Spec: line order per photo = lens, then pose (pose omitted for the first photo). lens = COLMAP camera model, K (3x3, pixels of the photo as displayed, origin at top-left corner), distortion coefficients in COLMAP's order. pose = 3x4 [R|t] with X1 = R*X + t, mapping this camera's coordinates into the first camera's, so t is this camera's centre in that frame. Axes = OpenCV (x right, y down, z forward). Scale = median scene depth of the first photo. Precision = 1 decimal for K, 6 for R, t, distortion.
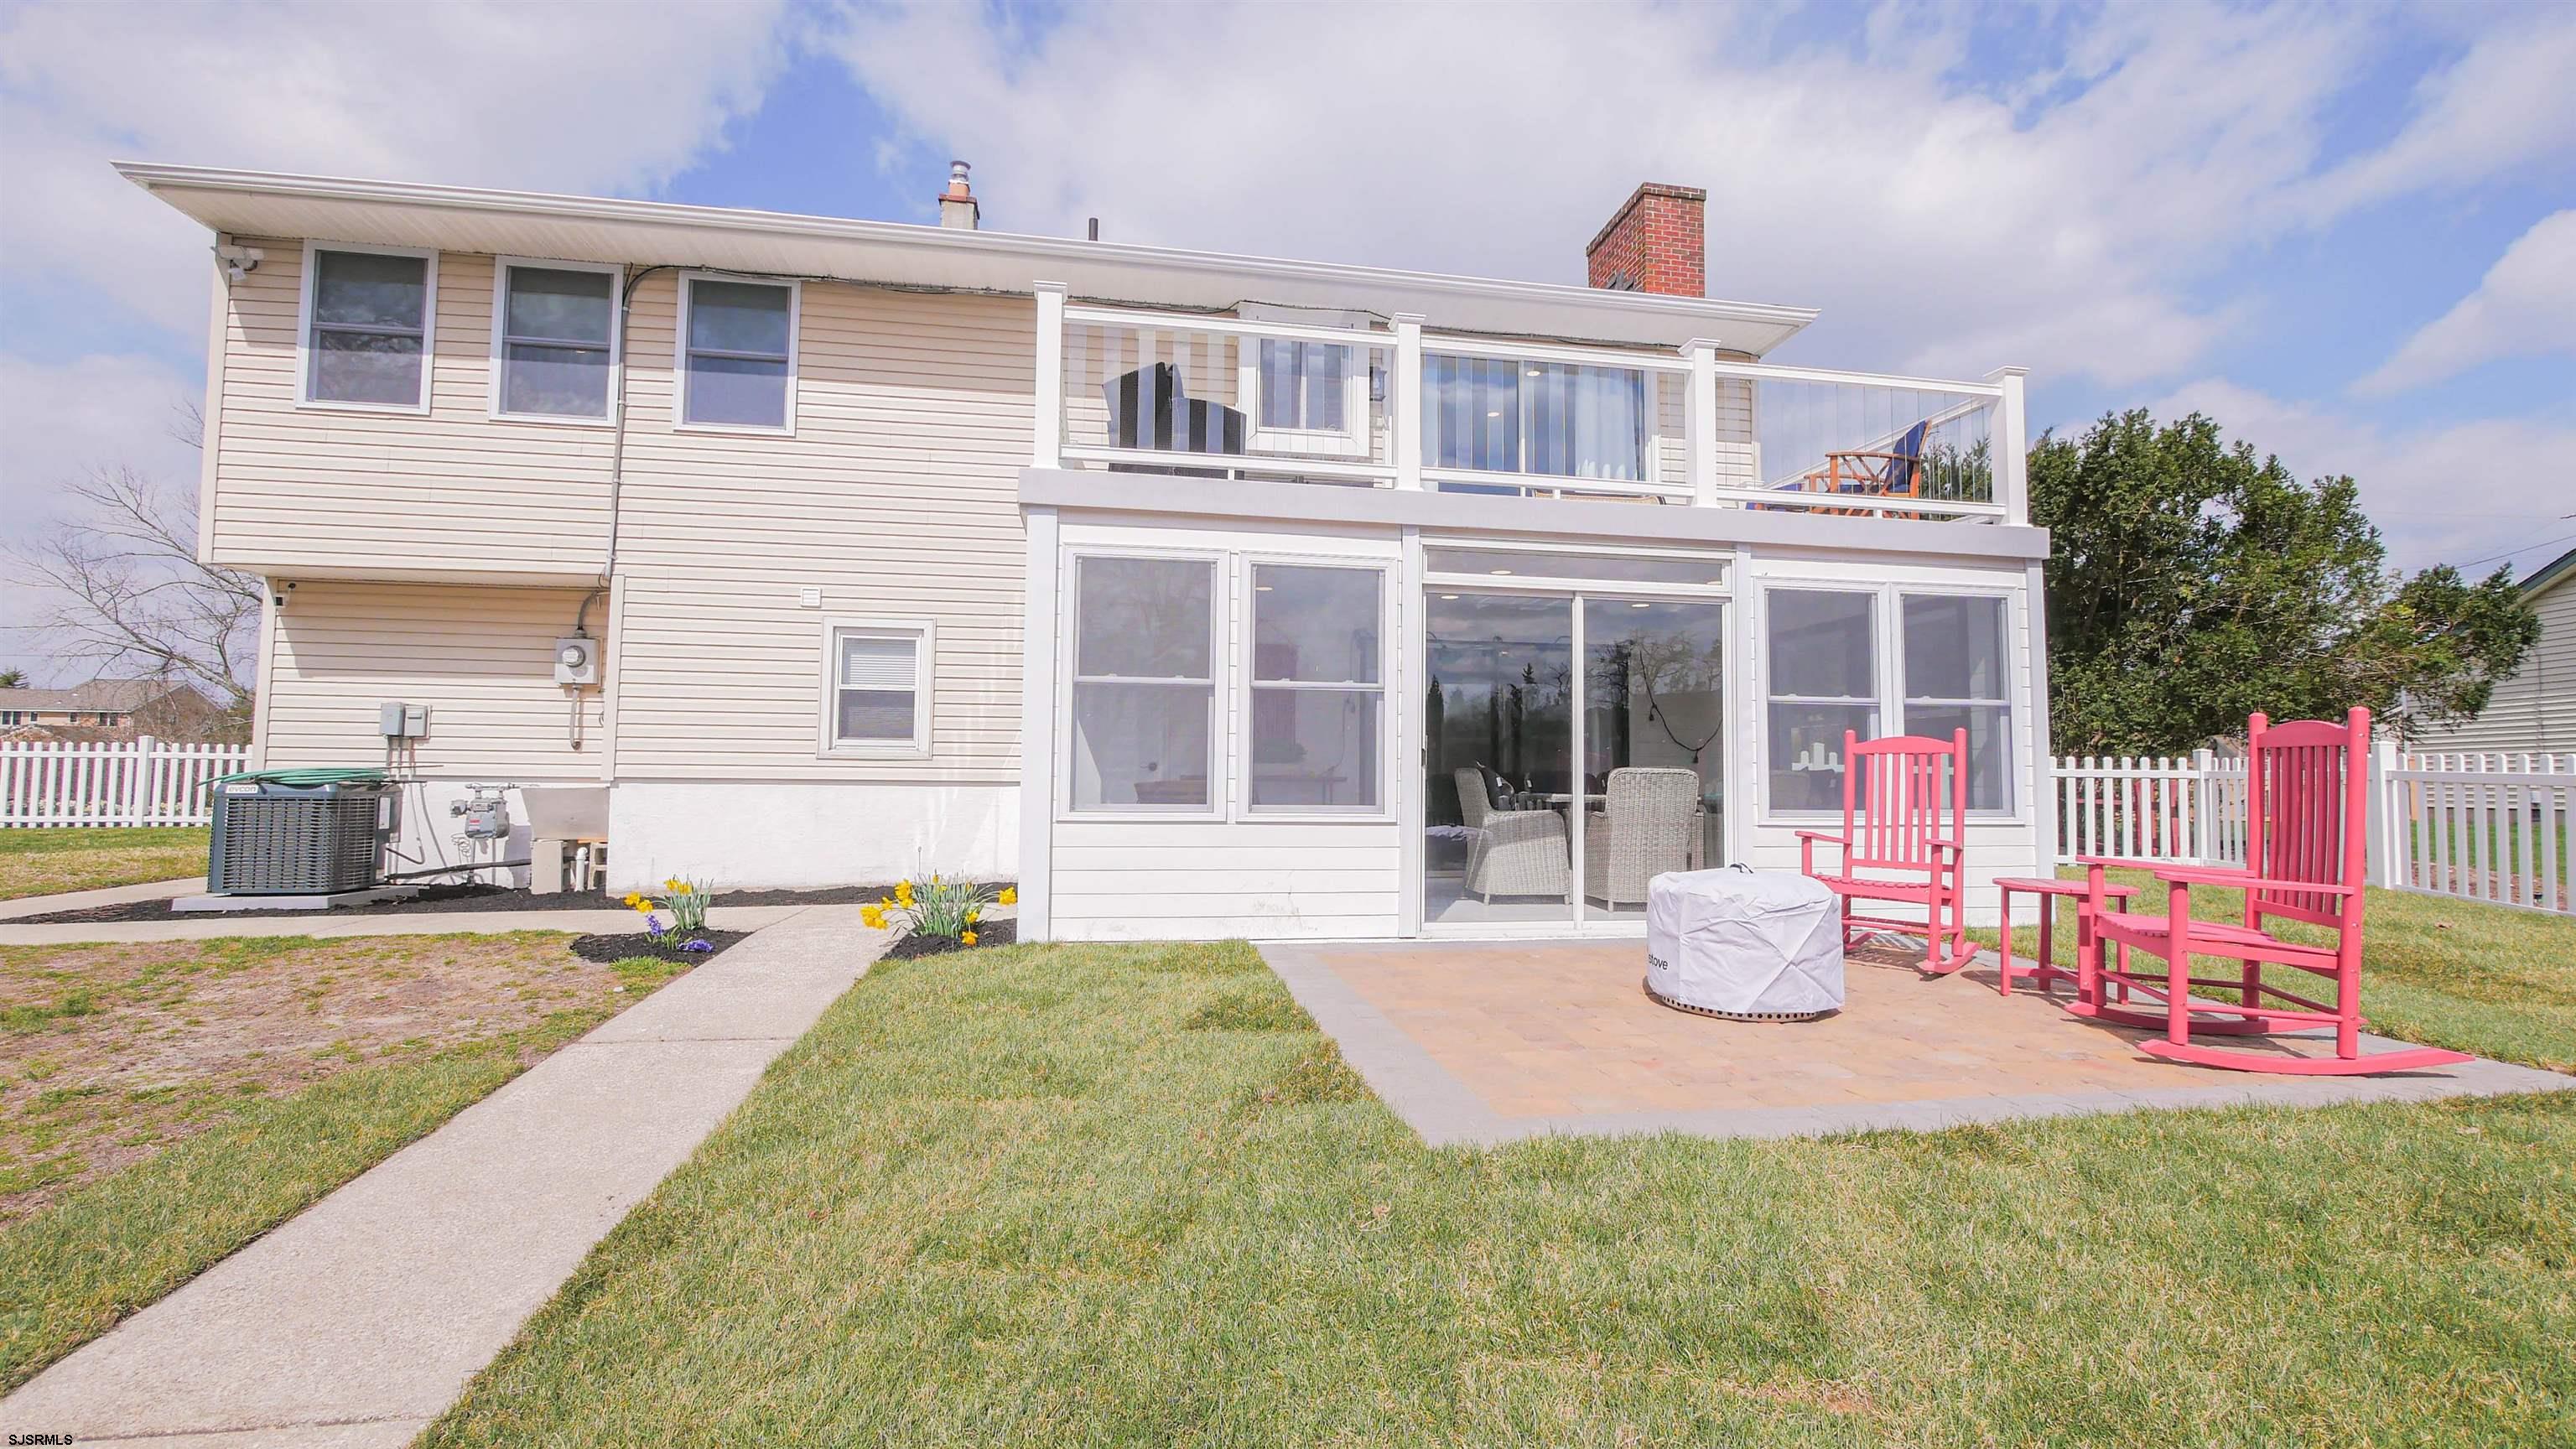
lens RADIAL K [[1108.1, 0, 1288.0], [0, 1108.1, 724.5], [0, 0, 1]] dist [-0.001437, -0.000033]
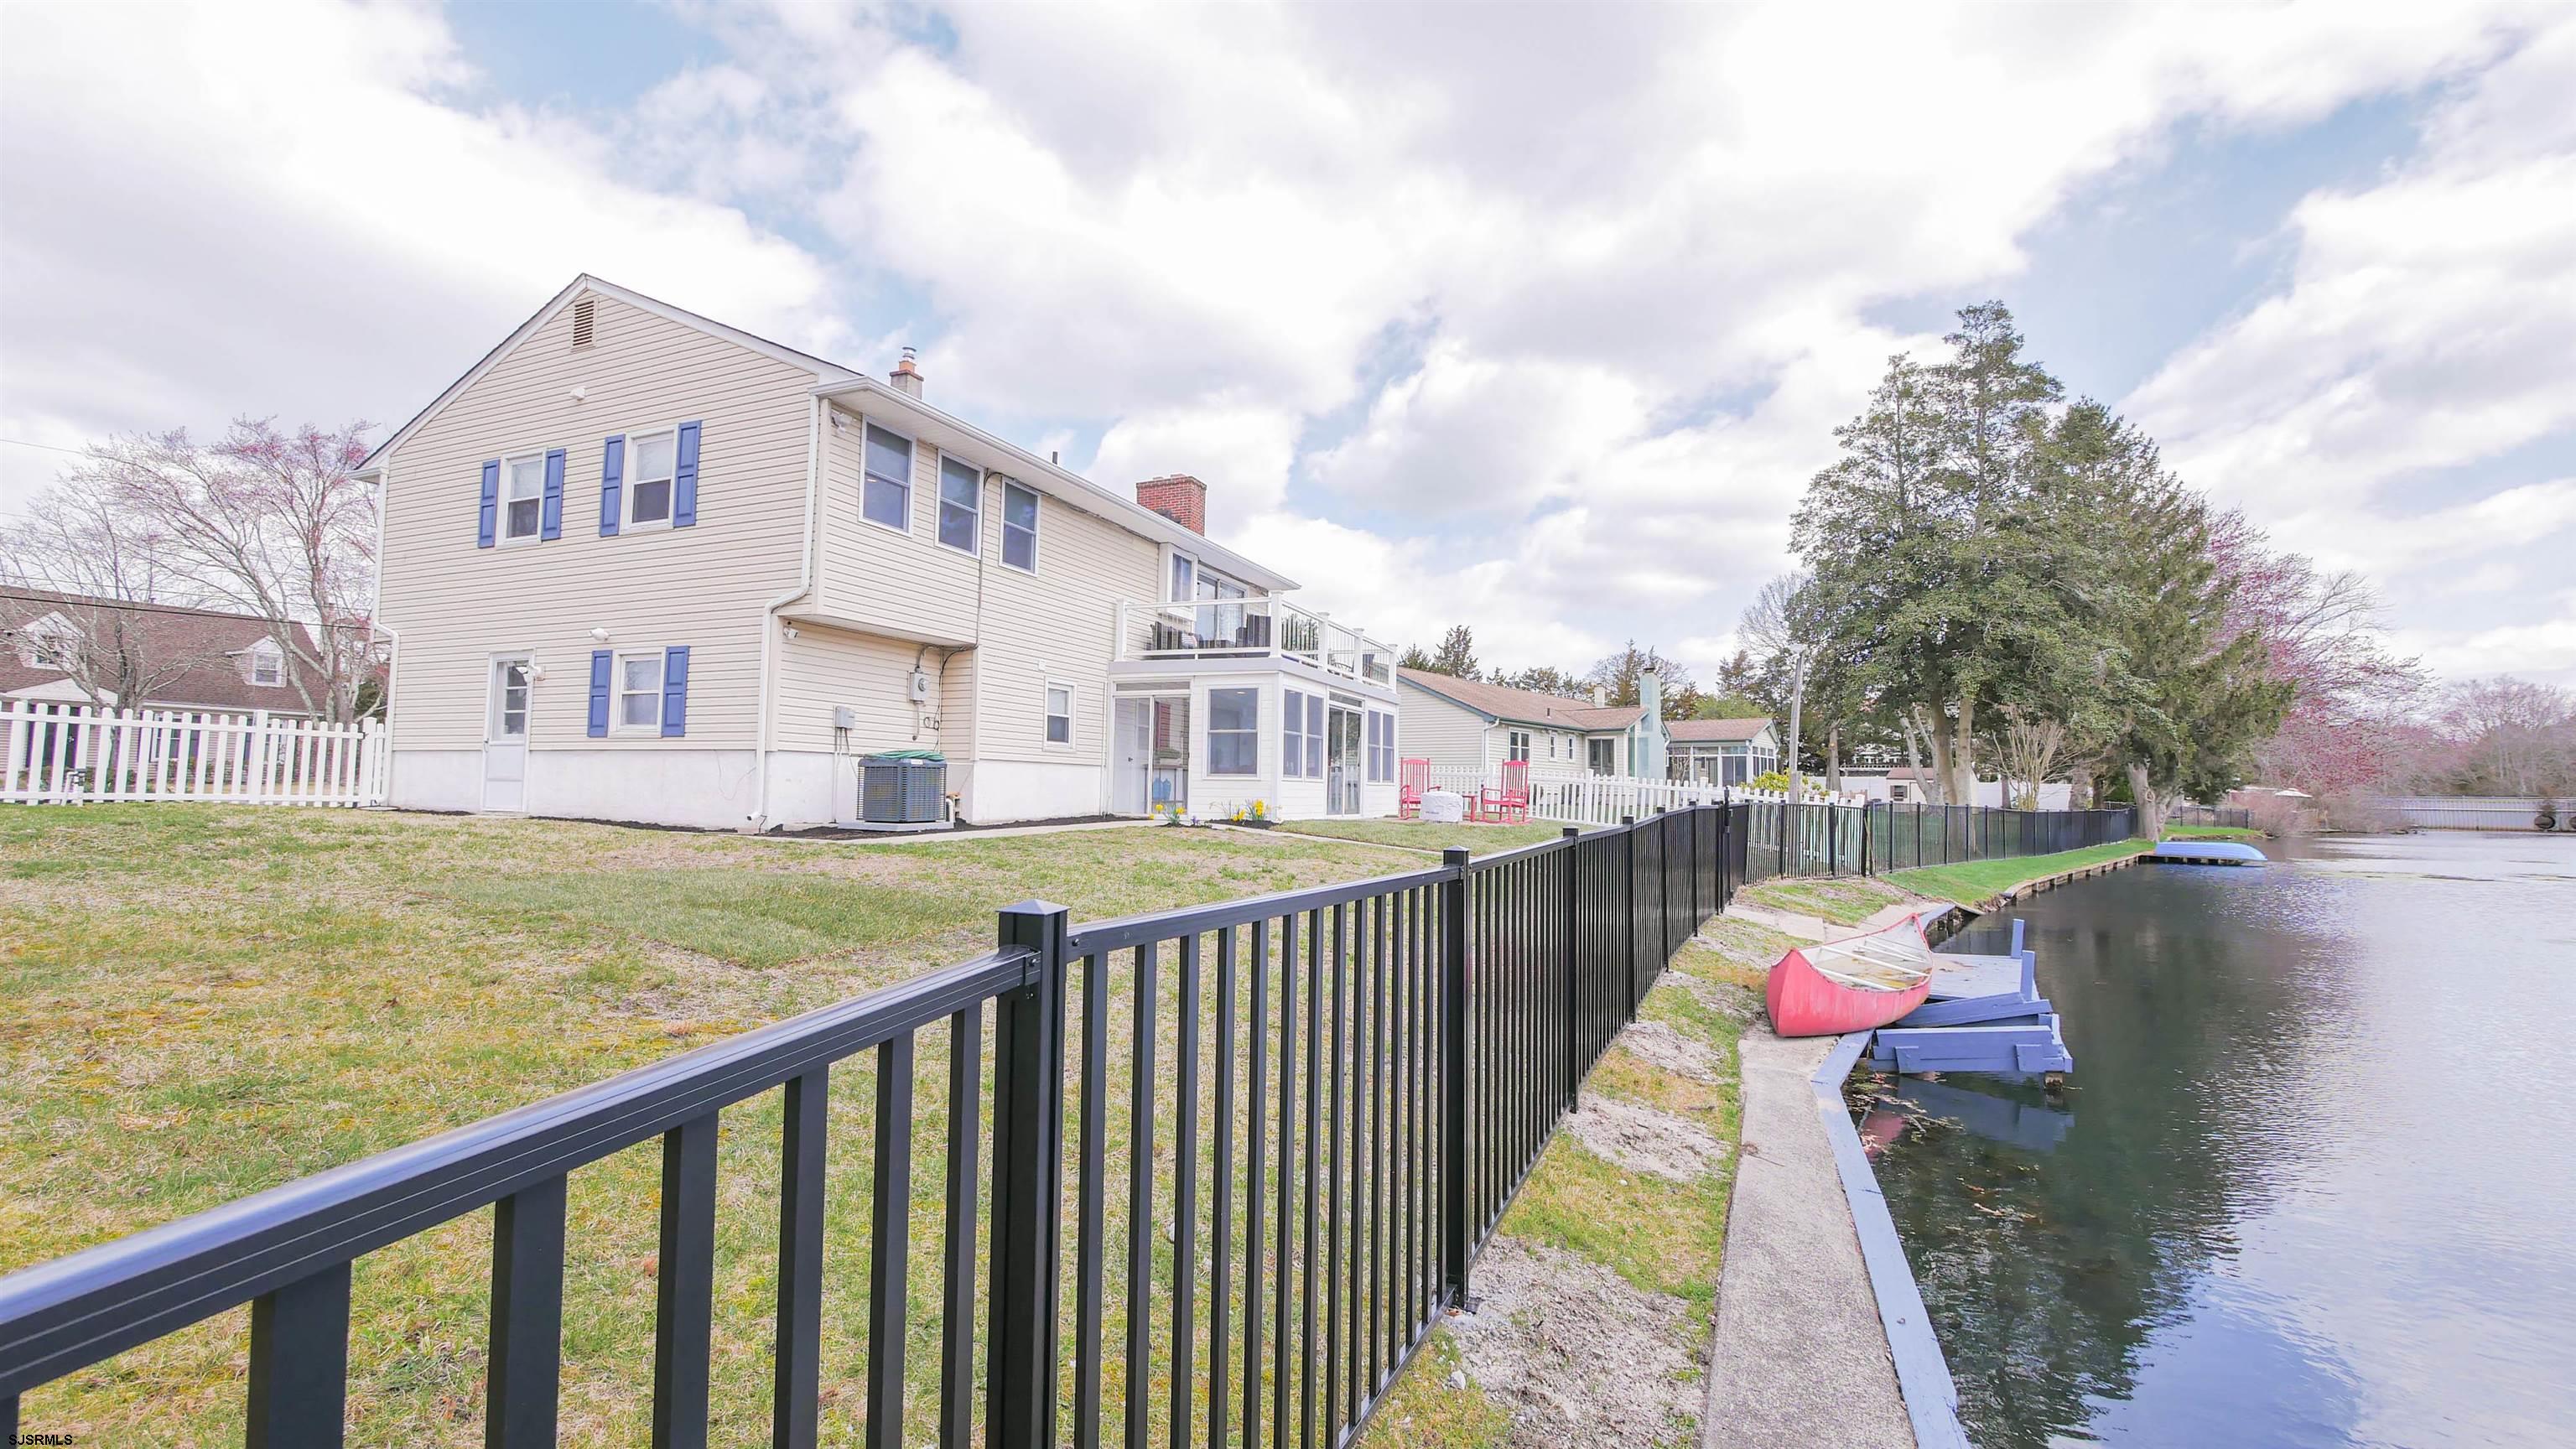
lens RADIAL K [[1108.1, 0, 1288.0], [0, 1108.1, 724.5], [0, 0, 1]] dist [-0.001437, -0.000033]
pose [[0.529541, 0.052382, 0.846665, -1.957514], [-0.073135, 0.997194, -0.015953, -0.017802], [-0.845126, -0.053473, 0.531886, -0.384927]]
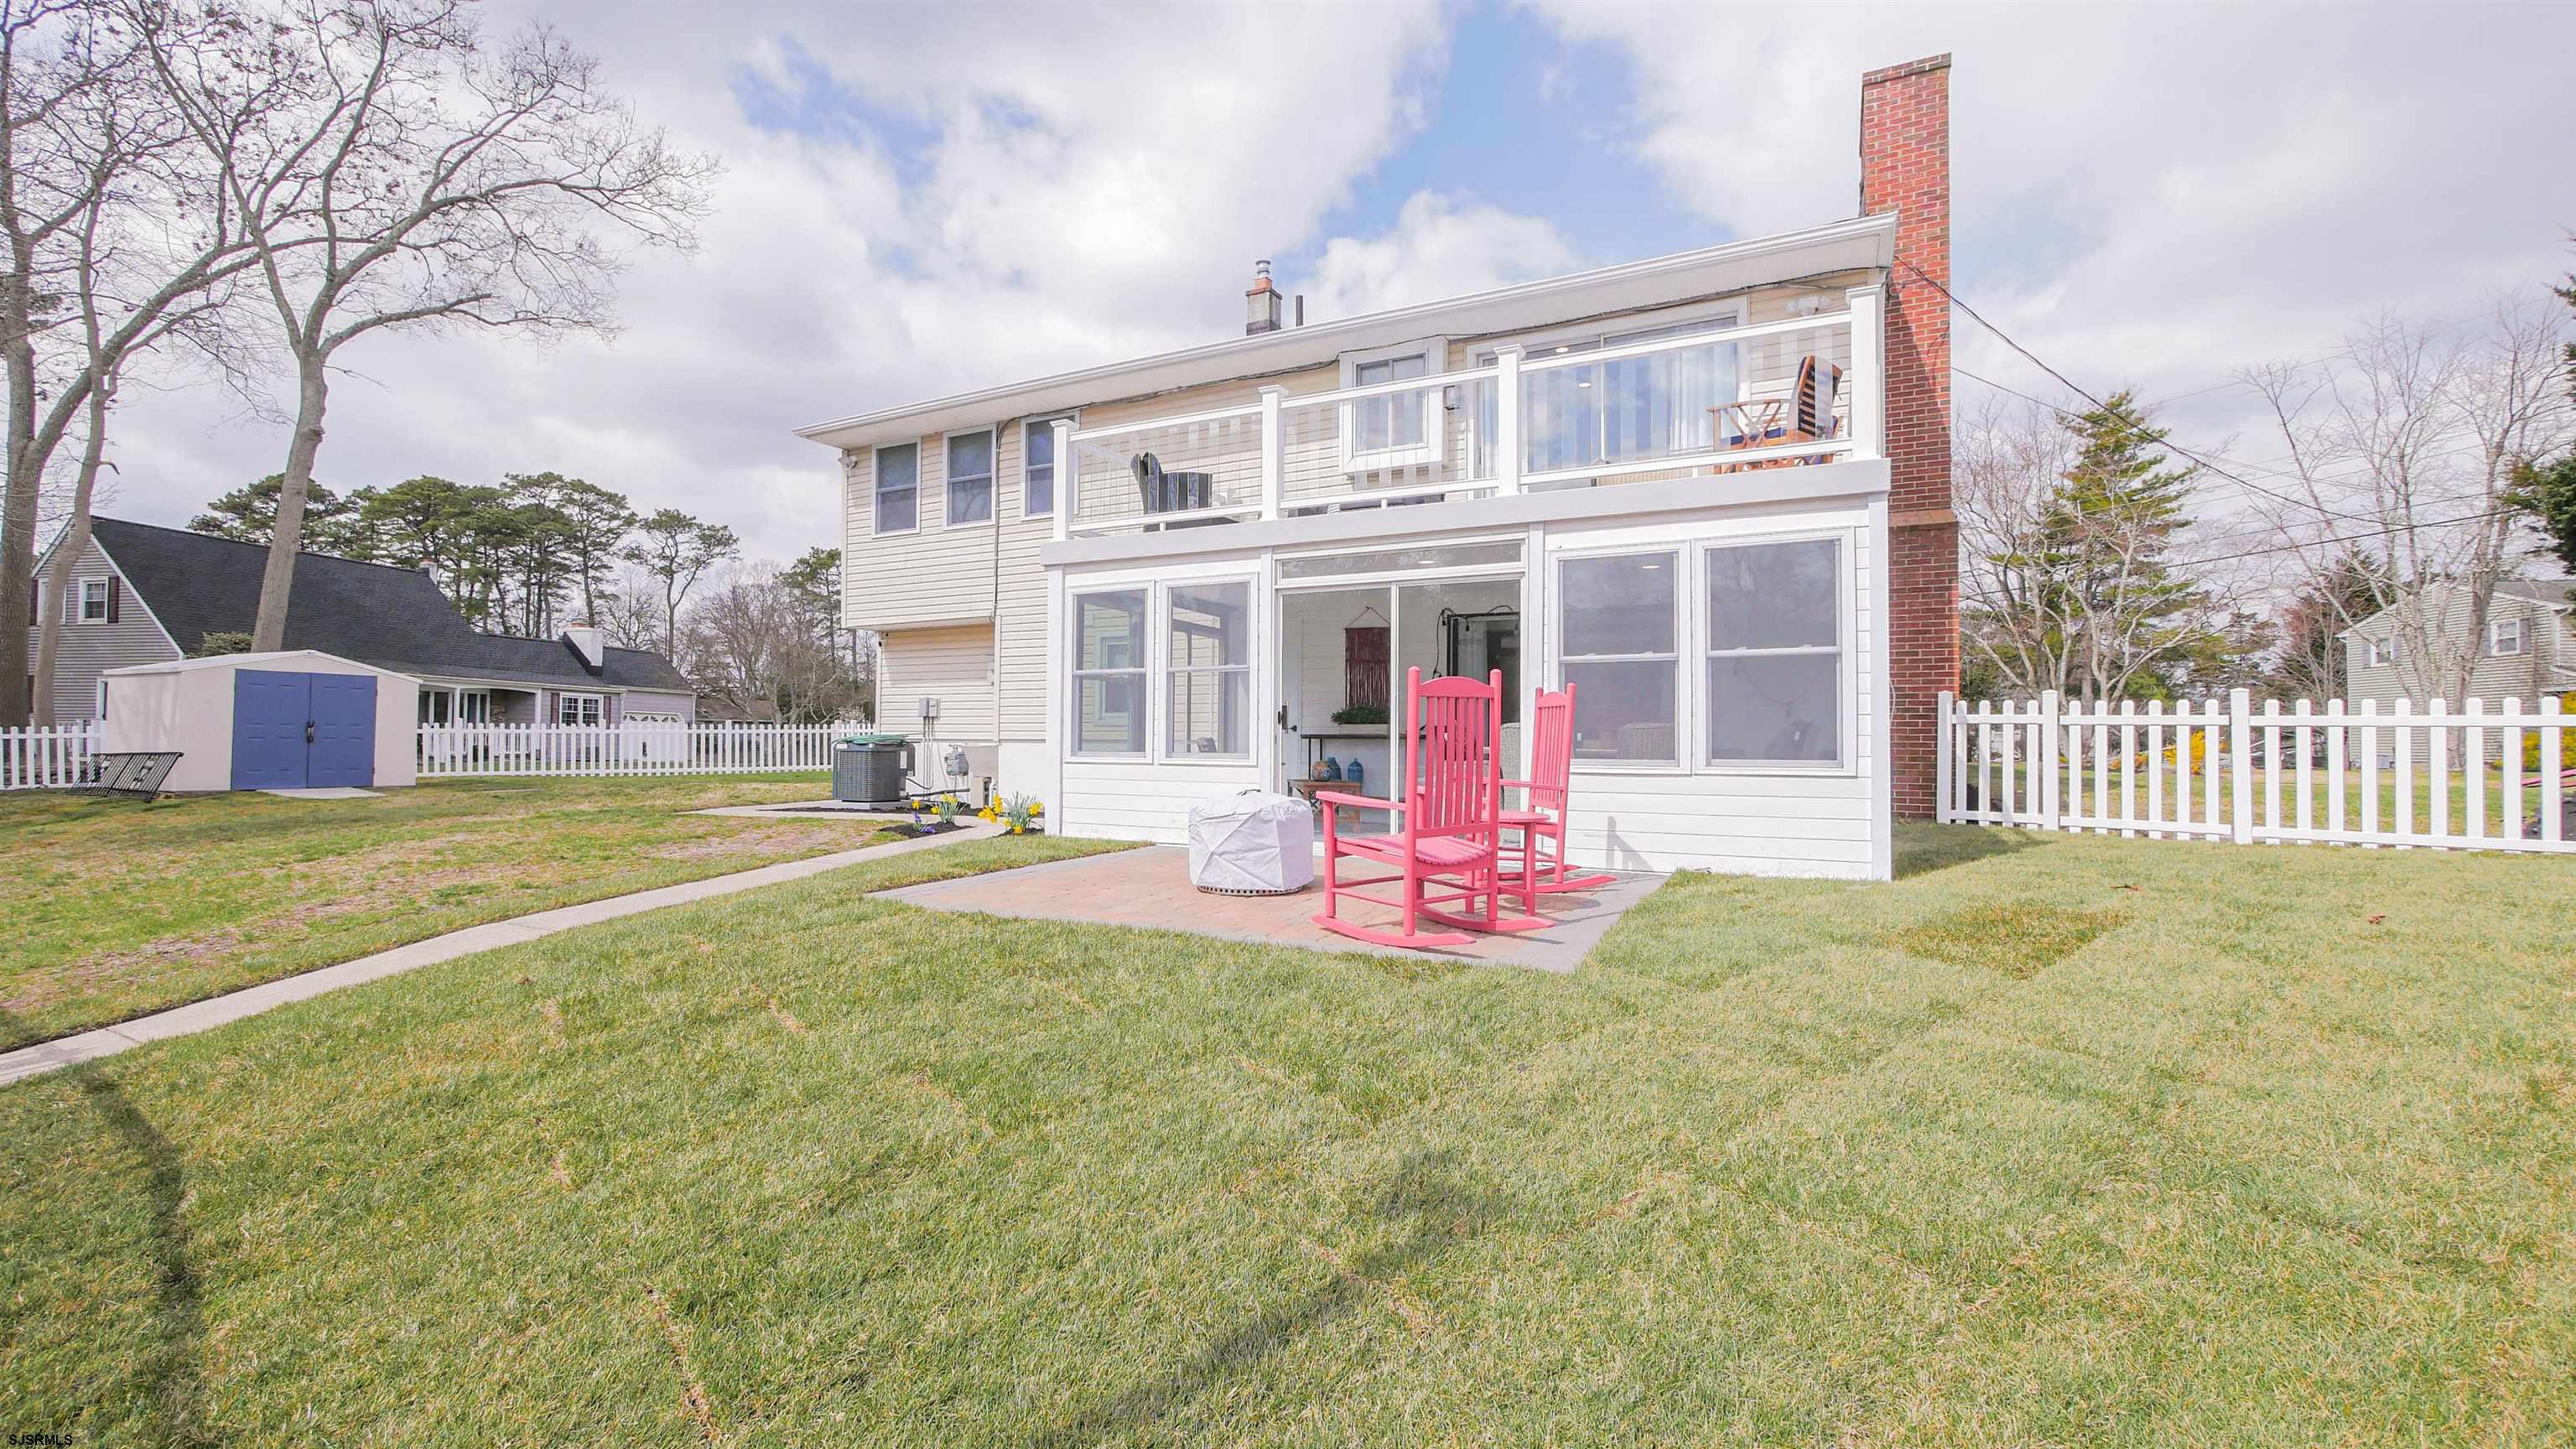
lens RADIAL K [[1108.1, 0, 1288.0], [0, 1108.1, 724.5], [0, 0, 1]] dist [-0.001437, -0.000033]
pose [[0.789962, -0.015751, -0.612953, 0.778829], [0.038838, 0.998948, 0.024385, 0.002829], [0.611924, -0.043069, 0.789743, -0.039033]]
